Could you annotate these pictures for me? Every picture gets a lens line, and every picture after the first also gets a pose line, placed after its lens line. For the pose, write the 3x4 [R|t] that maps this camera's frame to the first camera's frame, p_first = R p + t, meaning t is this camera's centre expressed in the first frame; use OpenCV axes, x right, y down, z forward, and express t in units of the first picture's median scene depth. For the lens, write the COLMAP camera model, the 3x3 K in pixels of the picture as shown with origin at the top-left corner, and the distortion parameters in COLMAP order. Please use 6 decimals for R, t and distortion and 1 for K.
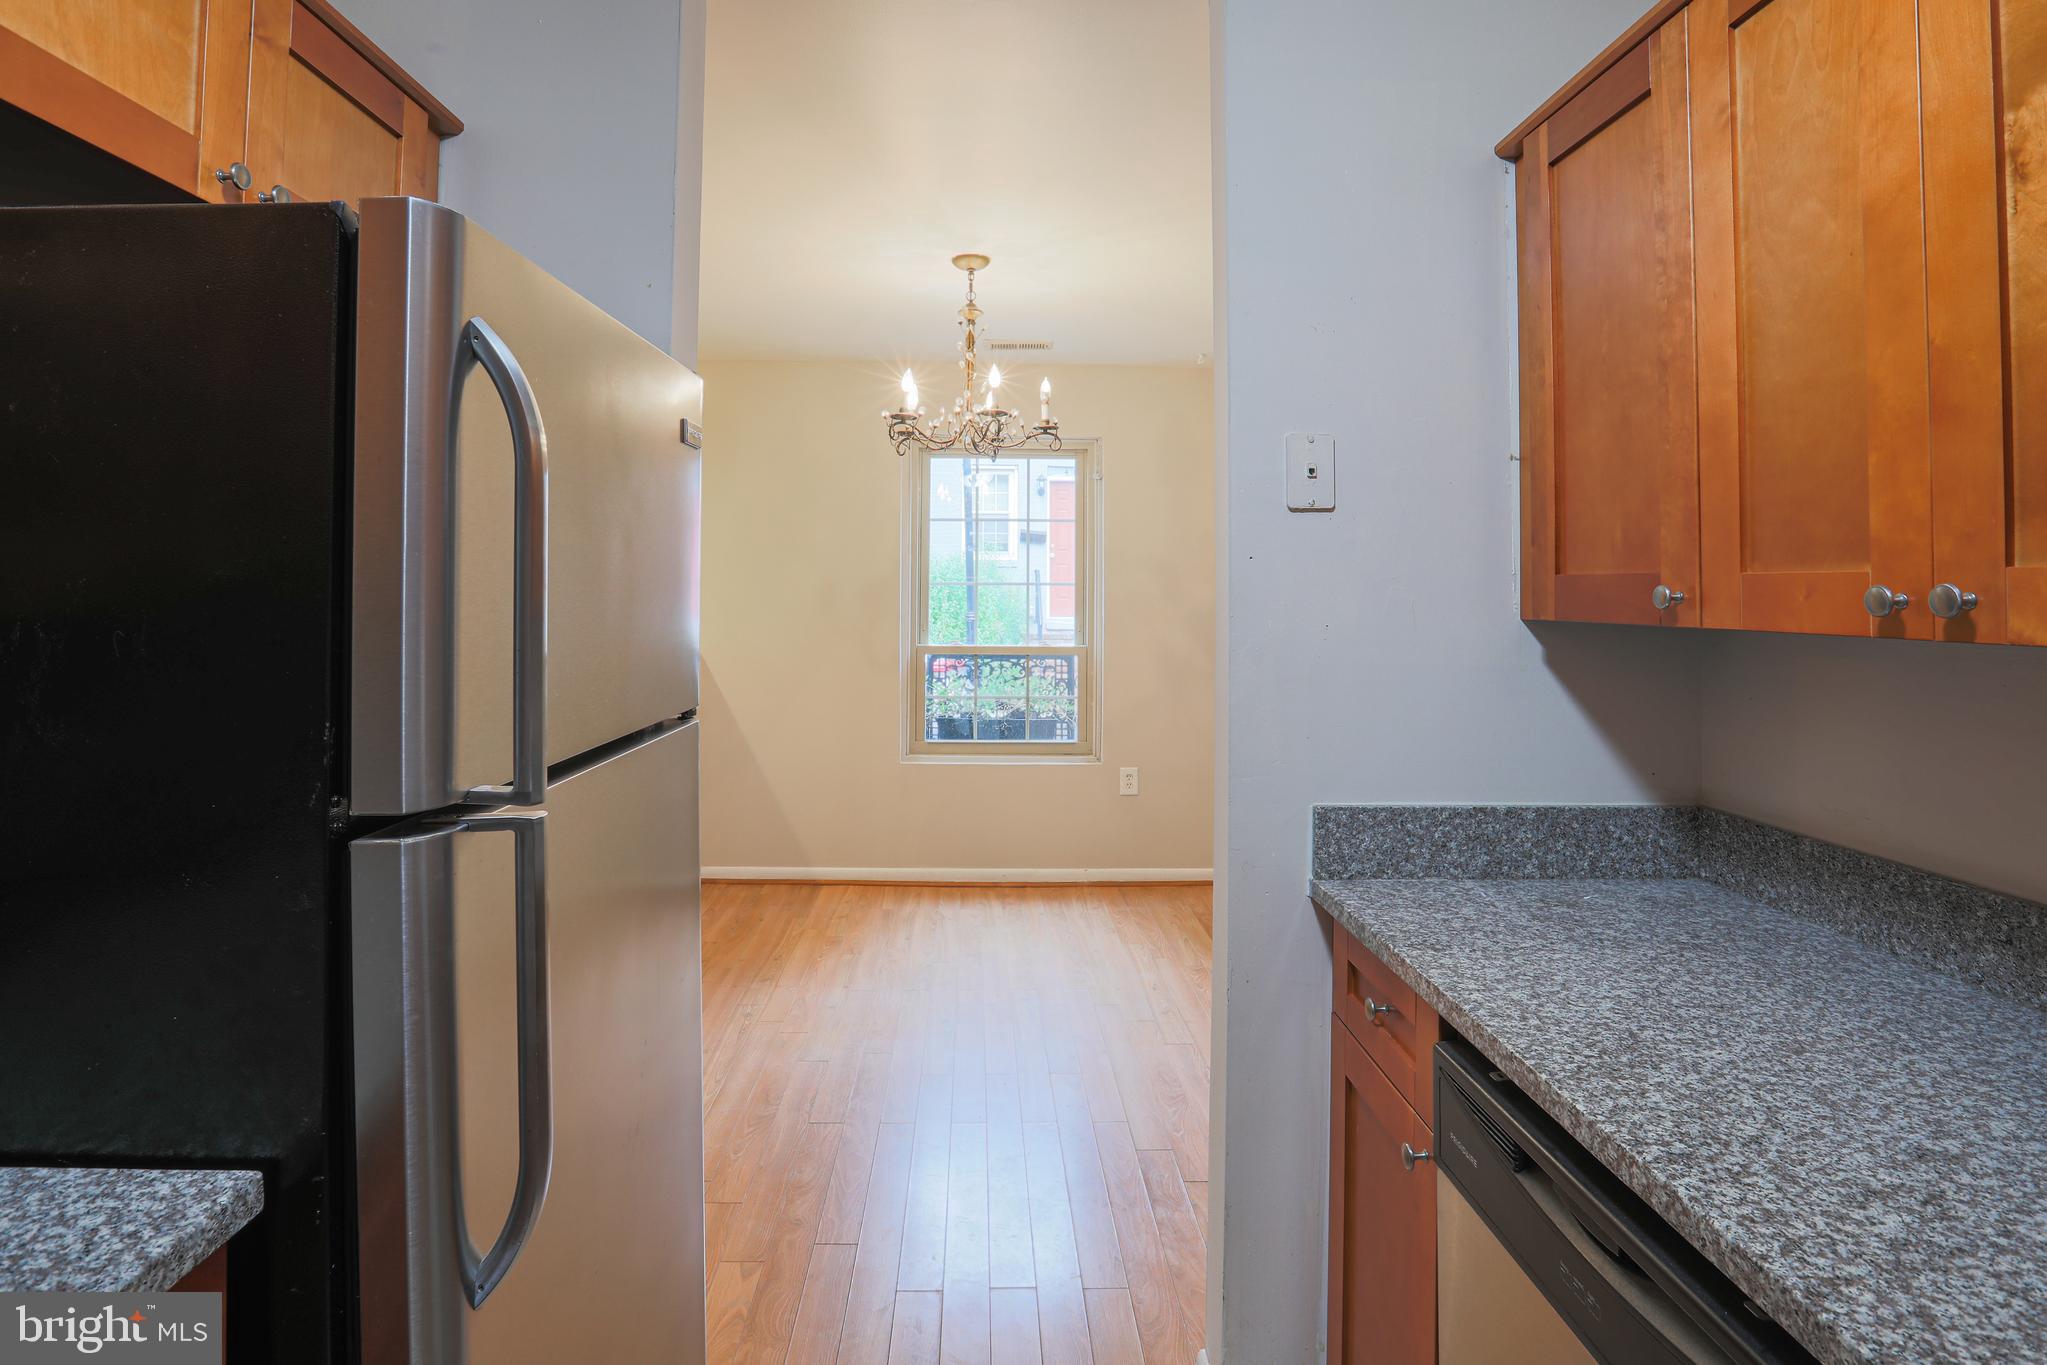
lens RADIAL K [[1015.5, 0, 1029.1], [0, 1015.5, 554.6], [0, 0, 1]] dist [-0.053804, 0.019720]
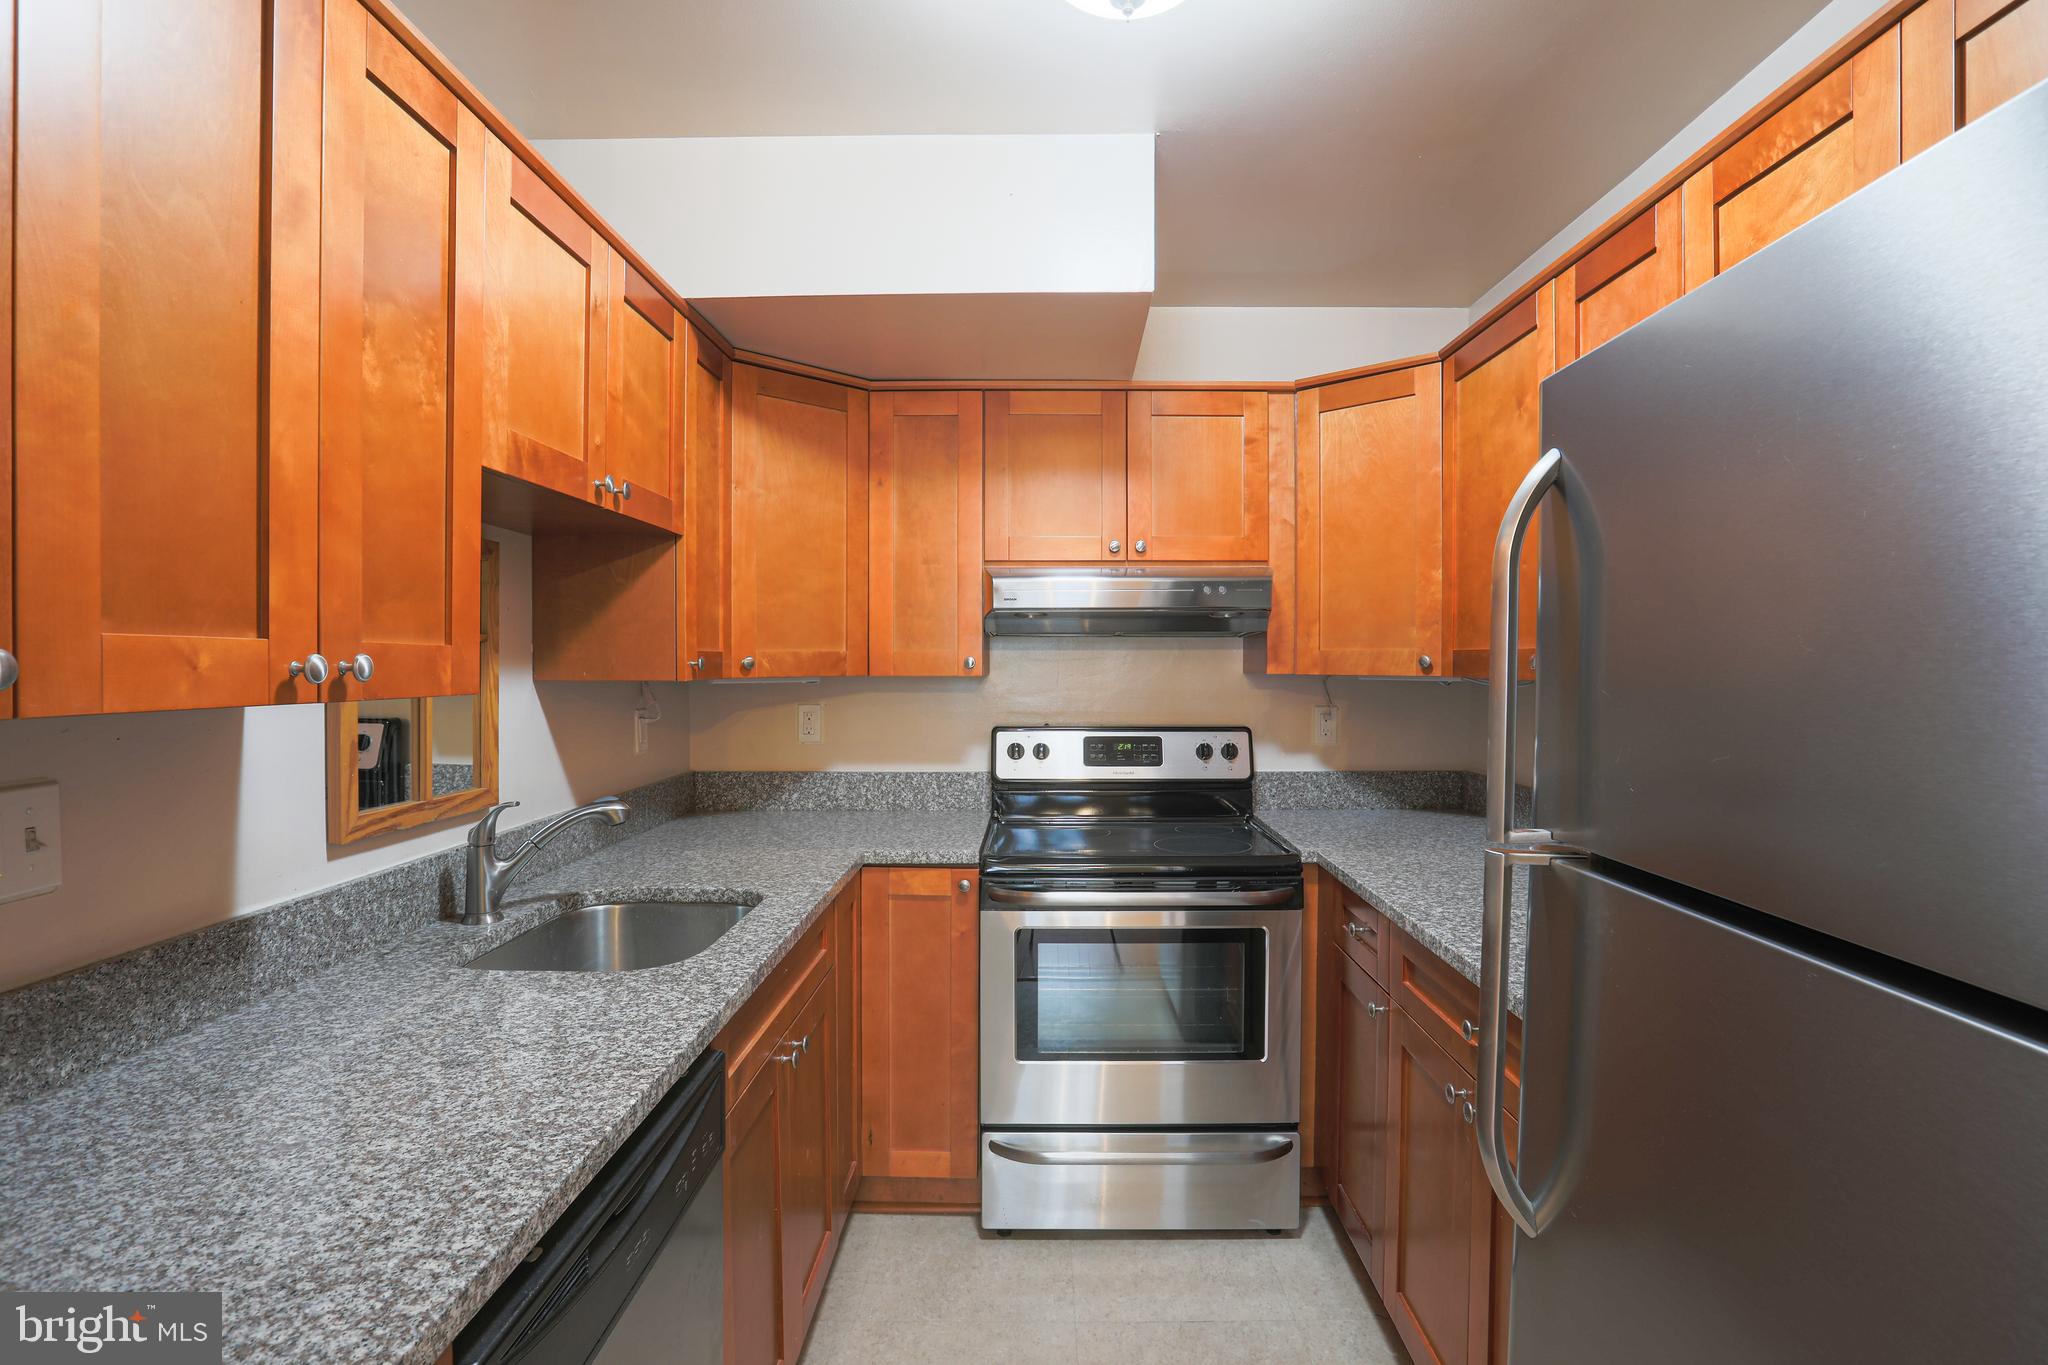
lens RADIAL K [[1016.0, 0, 1044.6], [0, 1016.0, 675.9], [0, 0, 1]] dist [-0.053804, 0.019720]
pose [[-0.999023, -0.017304, 0.040653, 0.021324], [-0.018344, 0.999510, -0.025366, 0.061112], [-0.040194, -0.026087, -0.998851, 1.929011]]
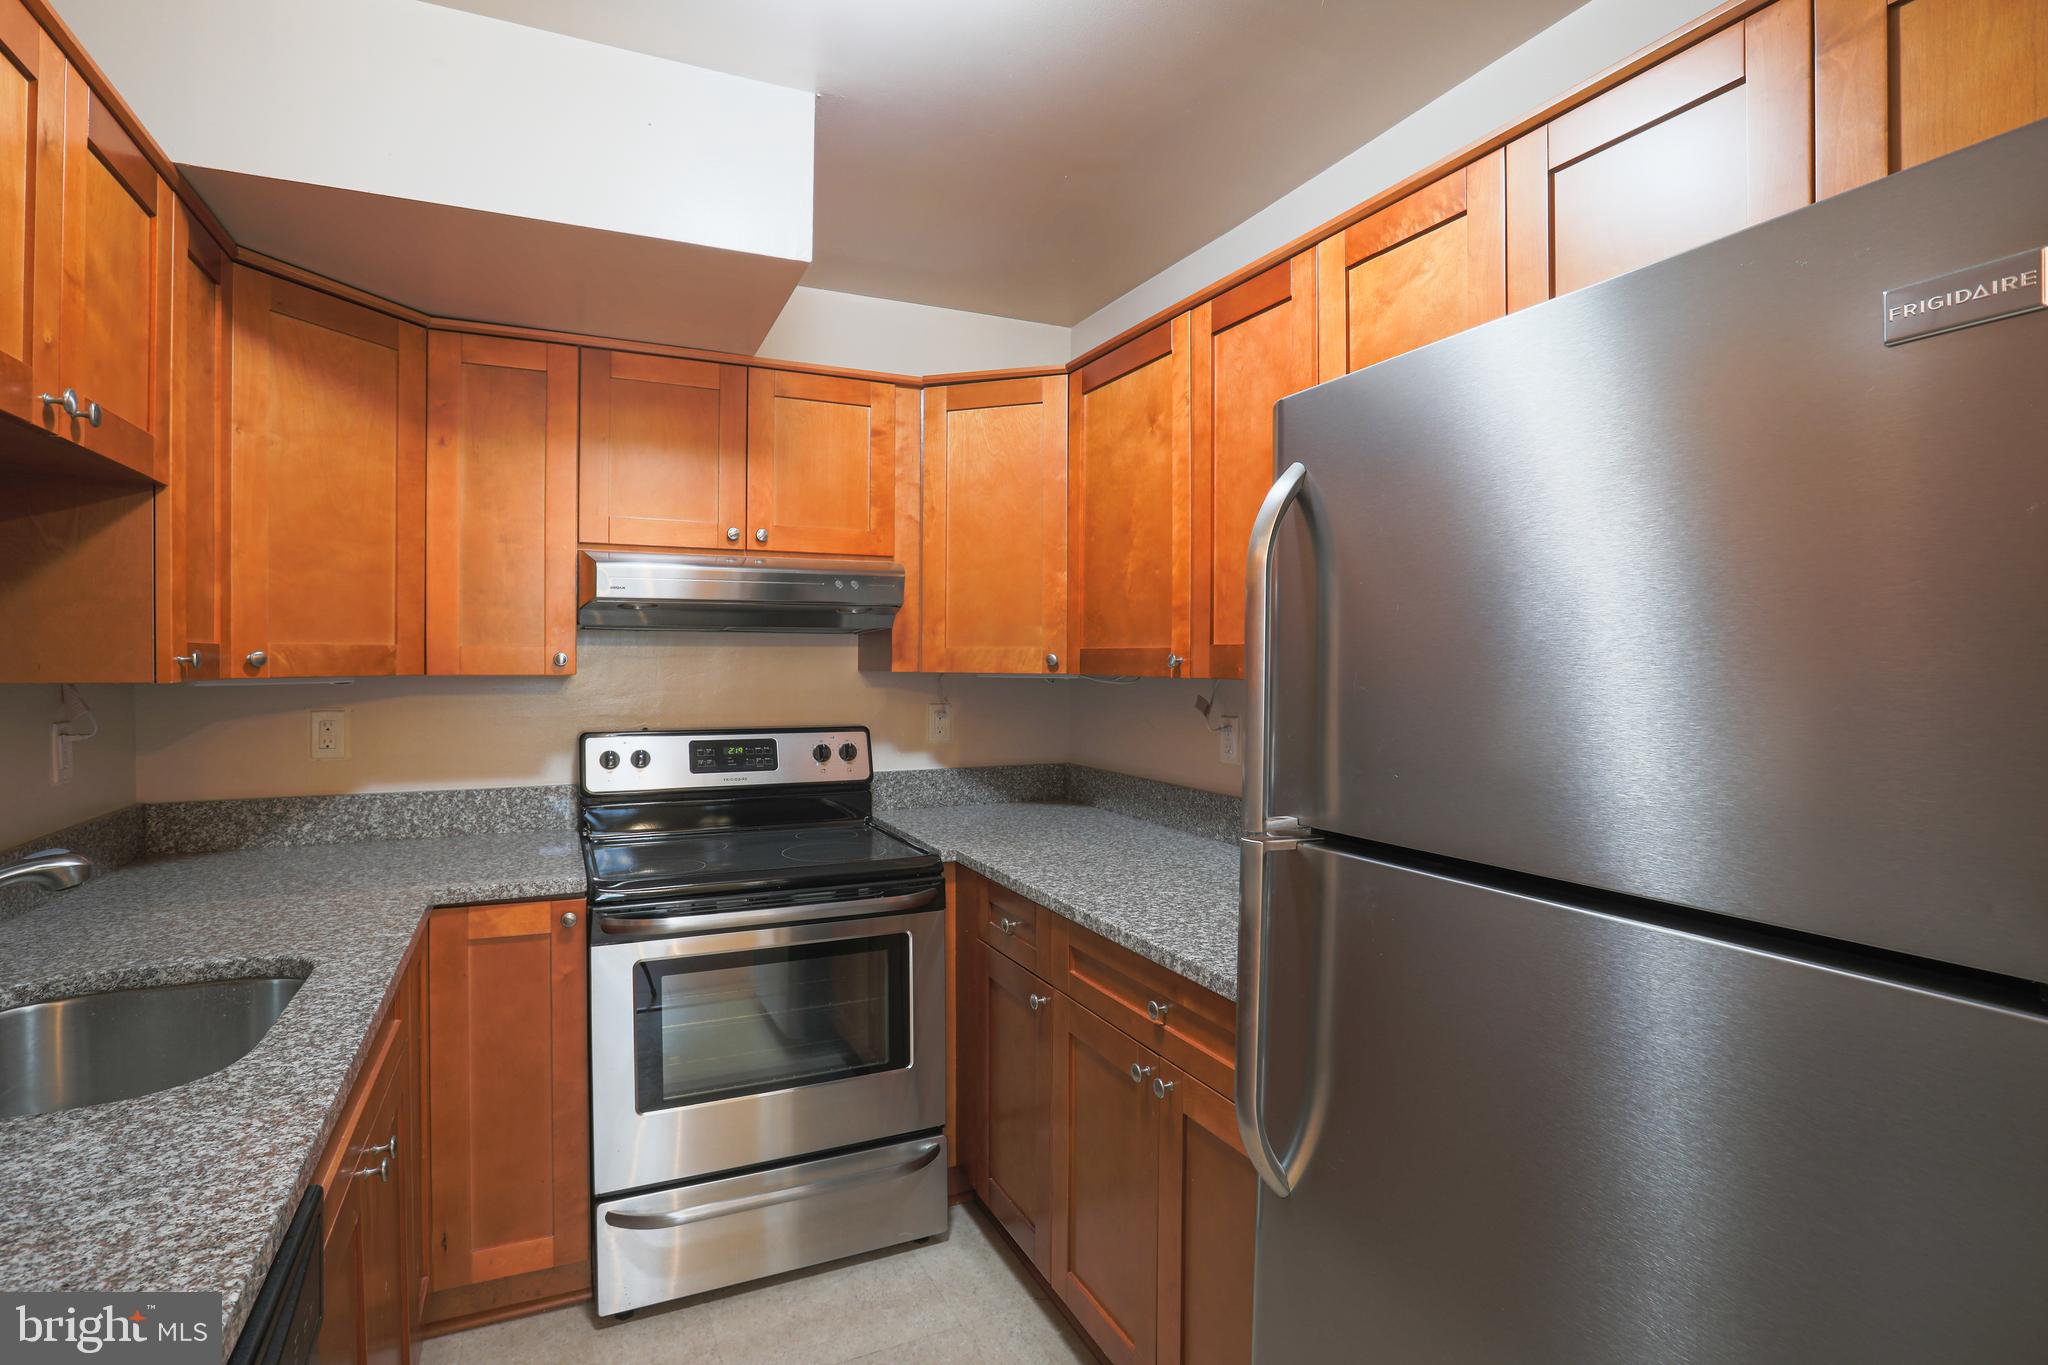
lens RADIAL K [[1016.0, 0, 1057.0], [0, 1016.0, 668.7], [0, 0, 1]] dist [-0.053804, 0.019720]
pose [[-0.910493, -0.016182, -0.413207, 0.245959], [-0.002233, 0.999412, -0.034217, 0.058122], [0.413518, -0.030232, -0.909994, 1.794694]]
